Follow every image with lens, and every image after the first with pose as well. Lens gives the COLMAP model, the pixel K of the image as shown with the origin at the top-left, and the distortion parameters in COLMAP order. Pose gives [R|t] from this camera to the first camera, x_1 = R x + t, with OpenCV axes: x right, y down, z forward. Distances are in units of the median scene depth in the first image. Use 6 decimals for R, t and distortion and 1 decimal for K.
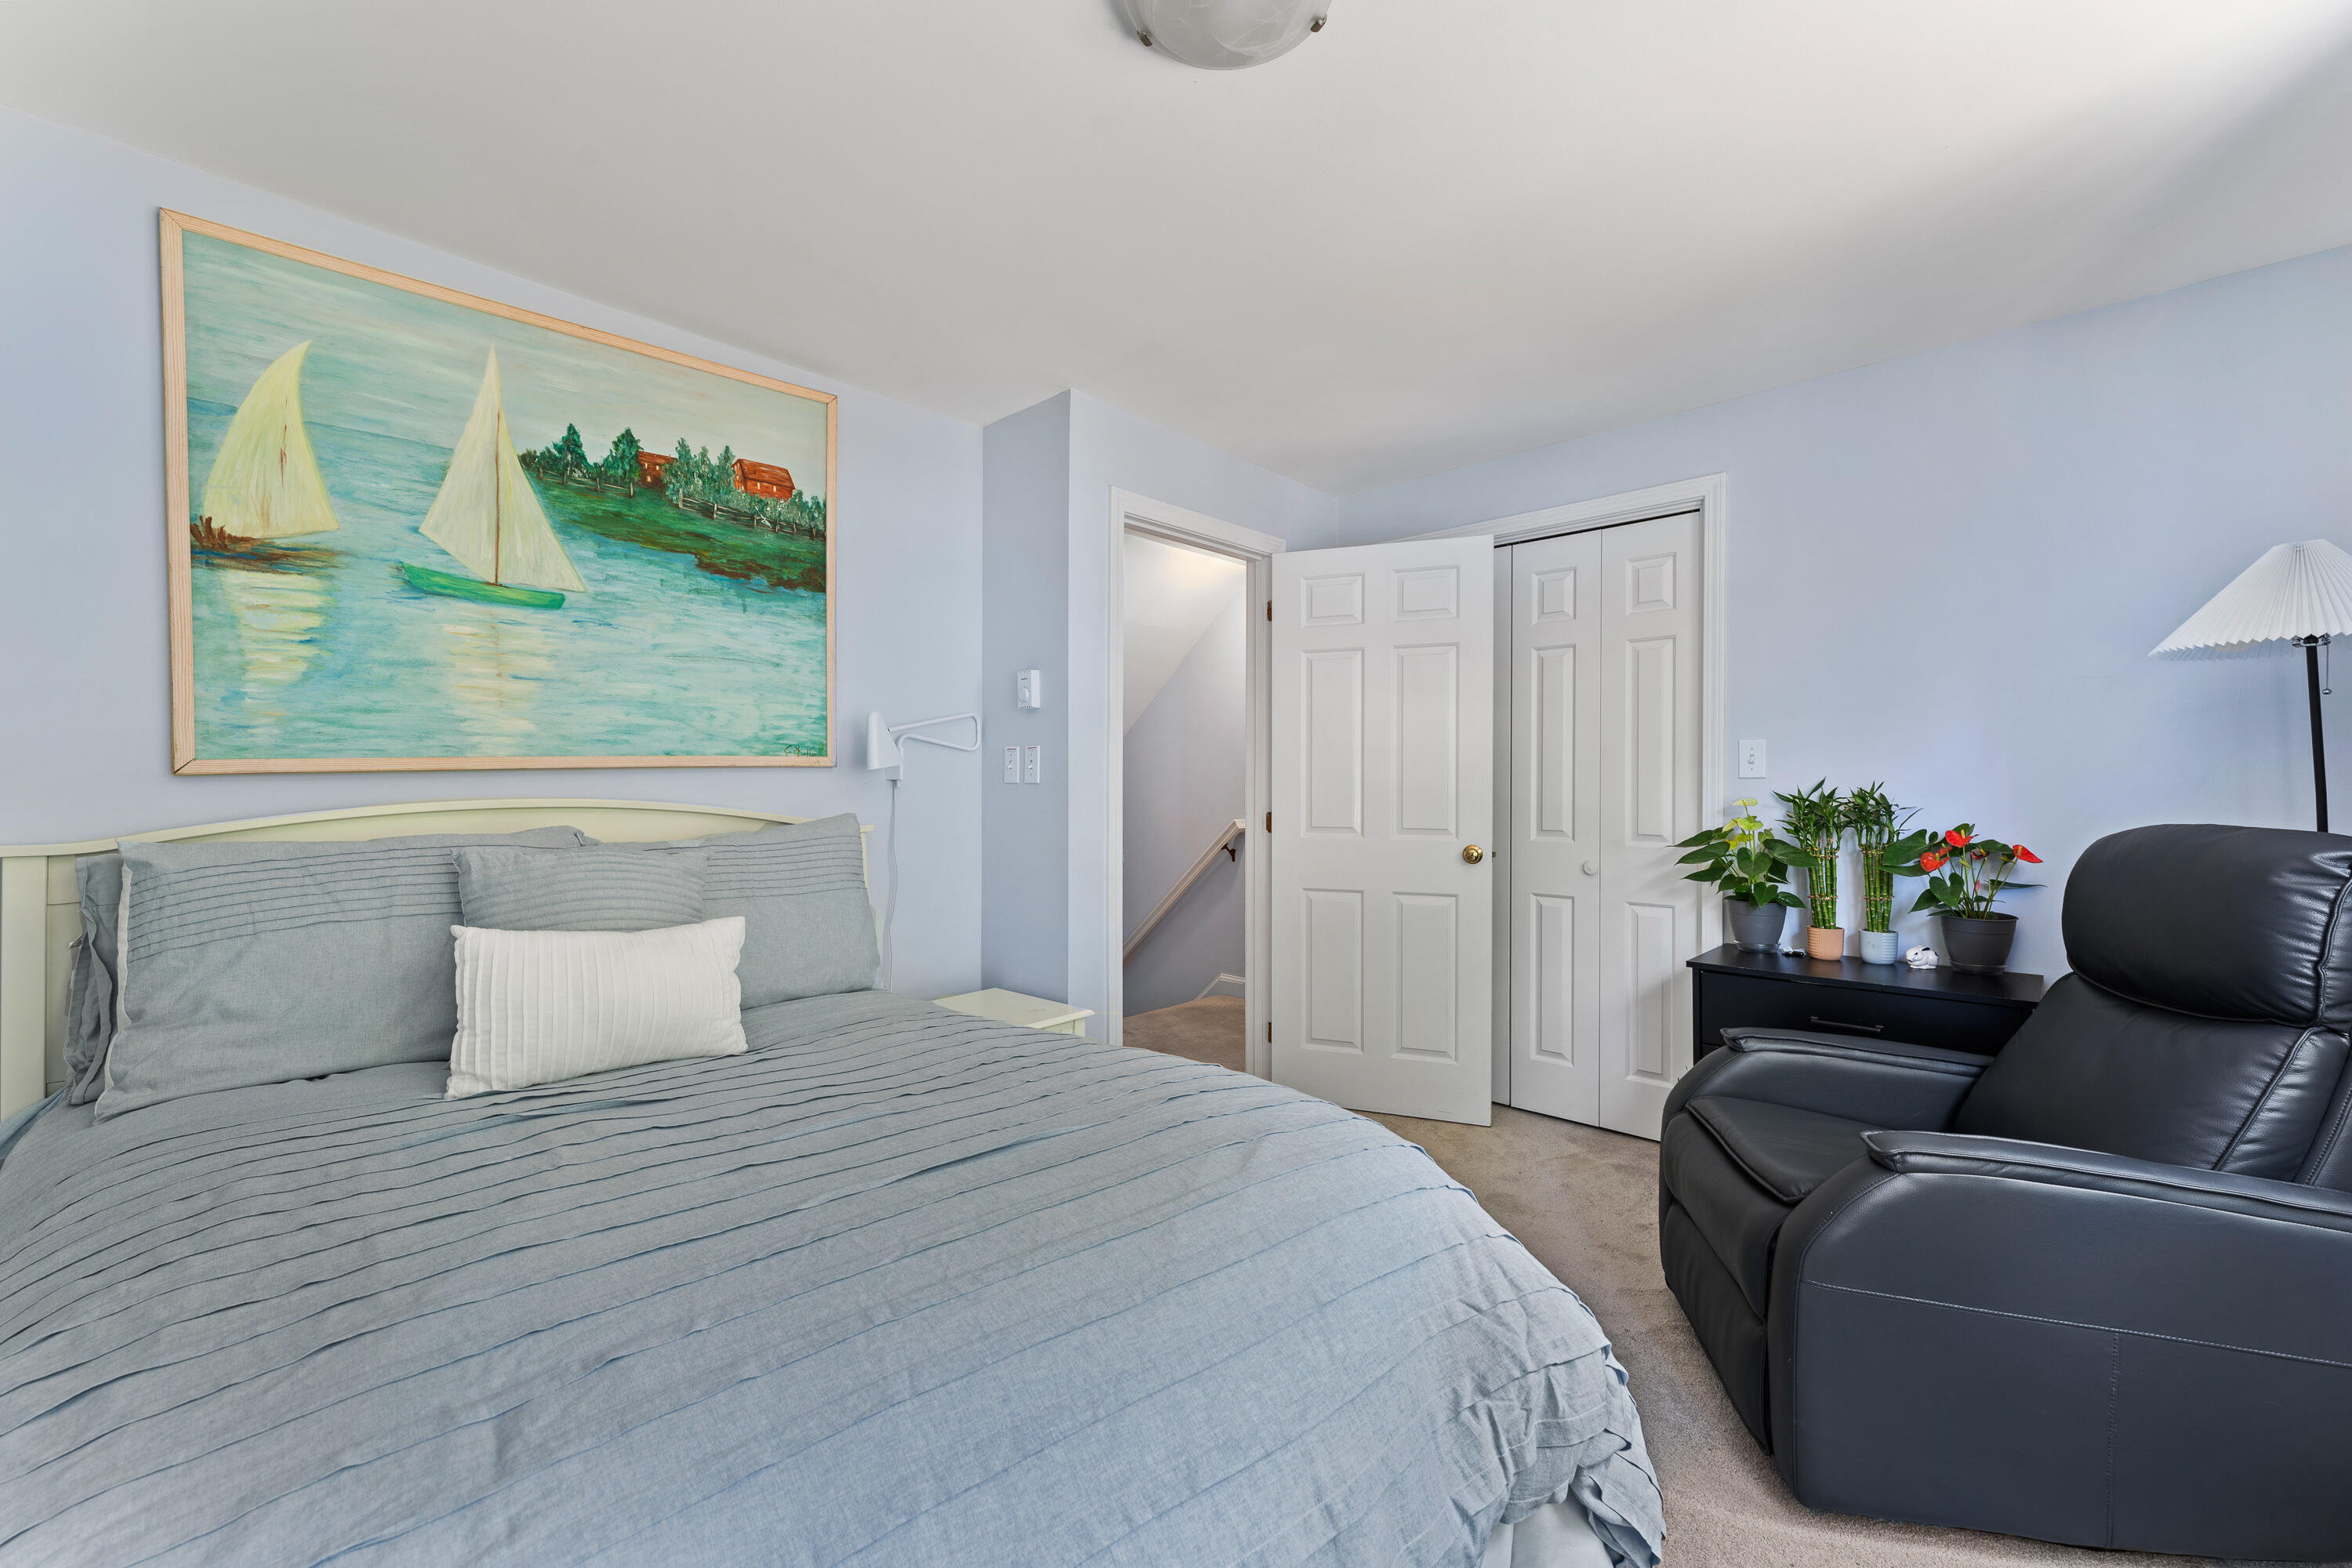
lens RADIAL K [[981.8, 0, 1160.1], [0, 981.8, 783.2], [0, 0, 1]] dist [-0.005139, 0.000050]
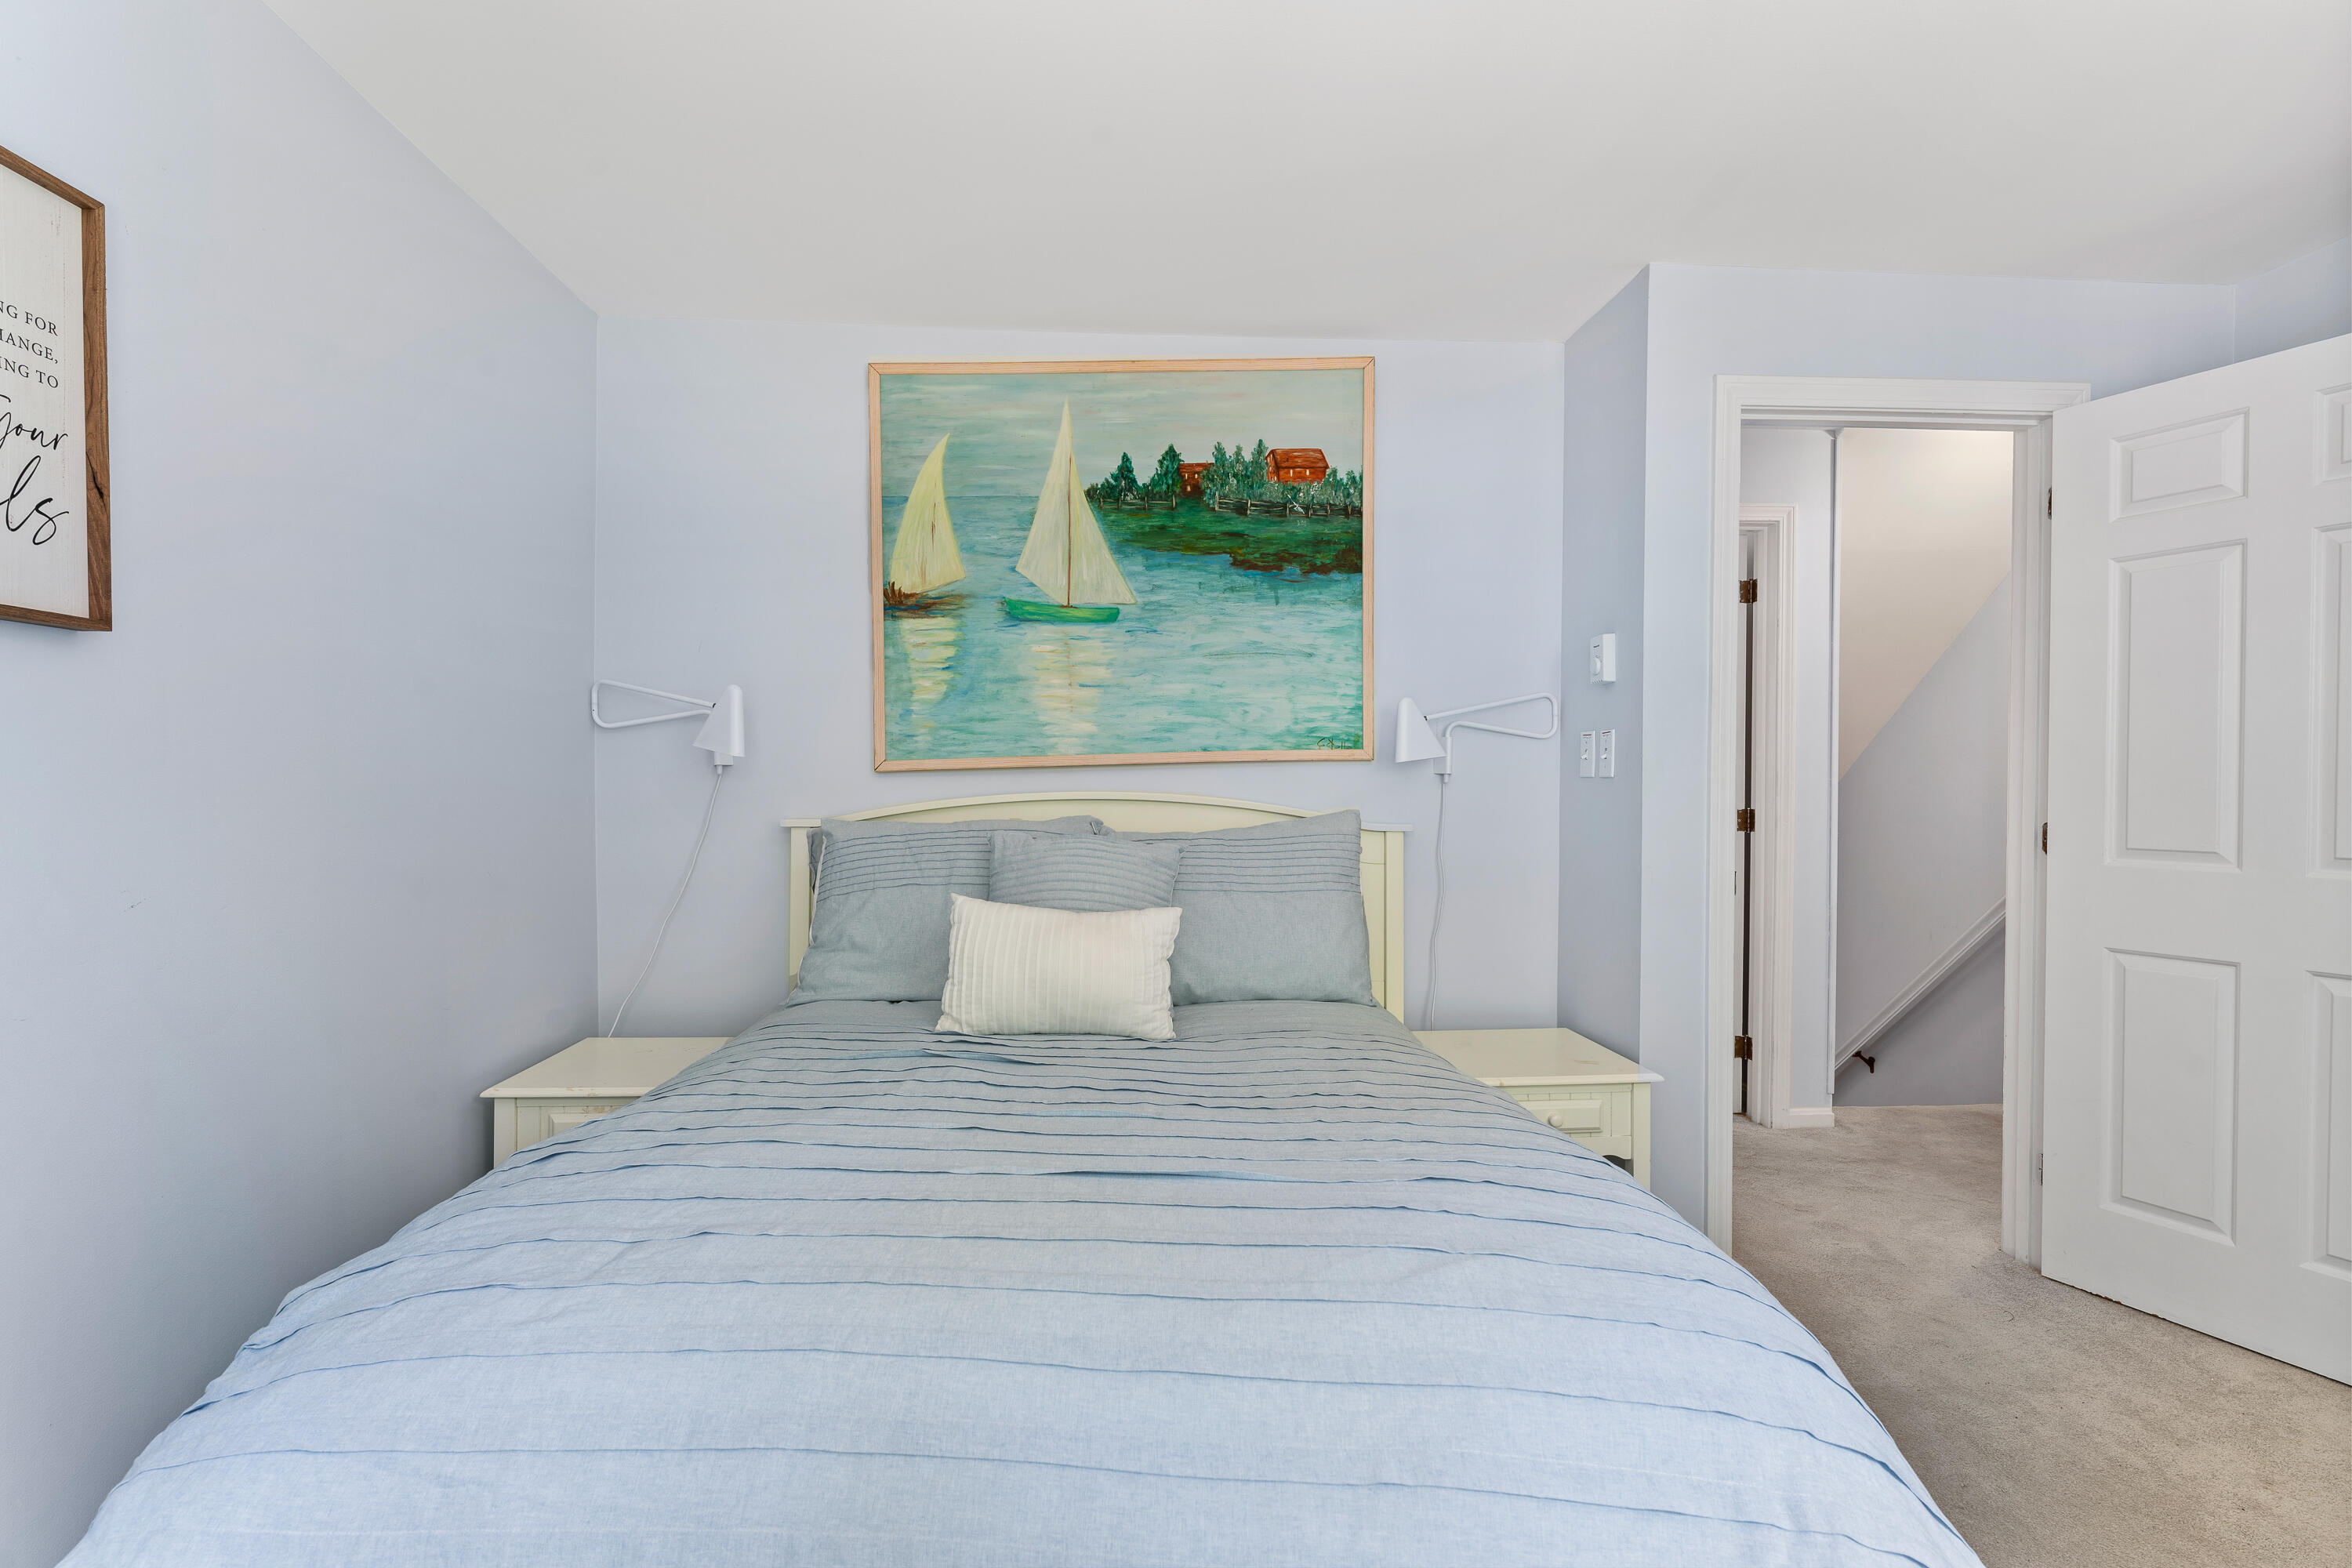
lens RADIAL K [[1097.3, 0, 1165.5], [0, 1097.3, 790.0], [0, 0, 1]] dist [-0.001585, -0.001066]
pose [[0.708843, 0.005863, -0.705342, 0.361939], [0.001026, 0.999956, 0.009344, 0.002769], [0.705365, -0.007347, 0.708806, 0.178446]]
